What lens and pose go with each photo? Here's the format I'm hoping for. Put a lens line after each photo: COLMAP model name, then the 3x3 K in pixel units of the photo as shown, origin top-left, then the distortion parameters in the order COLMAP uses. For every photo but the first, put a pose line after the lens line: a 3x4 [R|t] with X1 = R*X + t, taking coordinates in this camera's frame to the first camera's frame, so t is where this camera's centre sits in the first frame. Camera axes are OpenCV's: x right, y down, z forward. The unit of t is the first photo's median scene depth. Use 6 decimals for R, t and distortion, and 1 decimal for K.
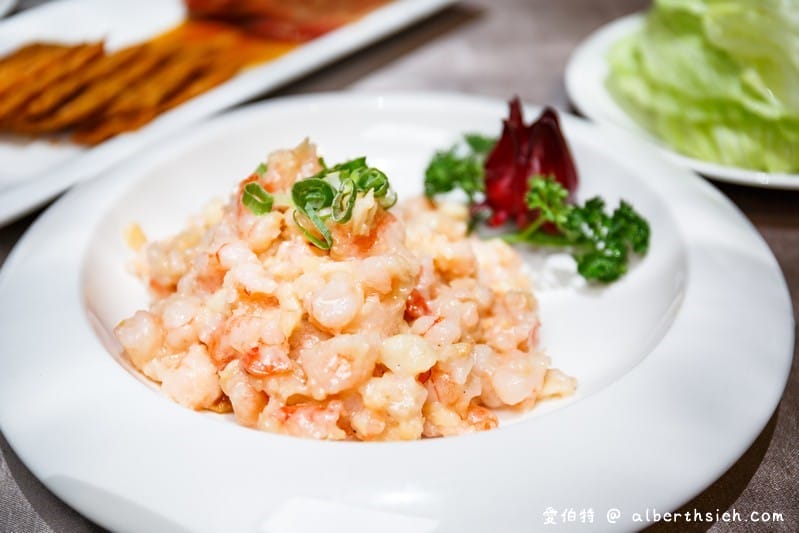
lens RADIAL K [[1093.3, 0, 394.4], [0, 1093.3, 260.3], [0, 0, 1]] dist [-0.071858, 0.000000]
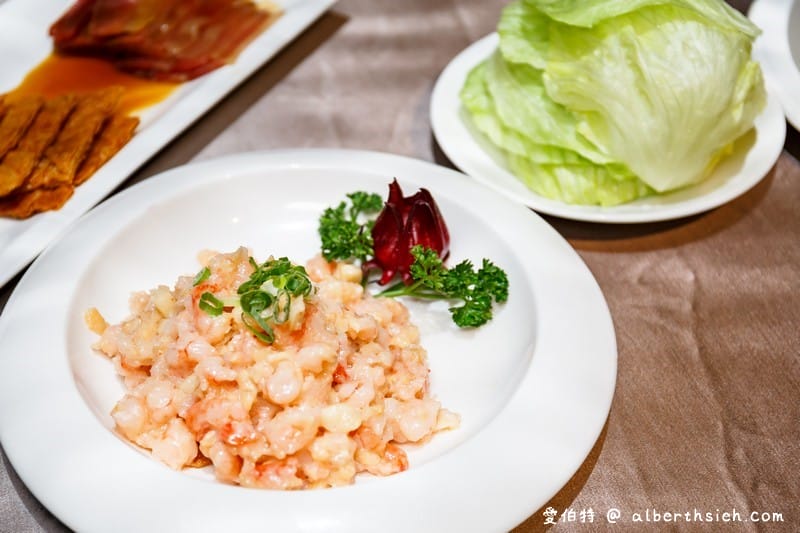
lens RADIAL K [[1381.2, 0, 405.2], [0, 1381.2, 270.7], [0, 0, 1]] dist [-0.113075, 0.000000]
pose [[0.986263, -0.084428, 0.141978, -0.128000], [0.066245, 0.989527, 0.128250, -0.292902], [-0.151319, -0.117083, 0.981526, -0.648195]]
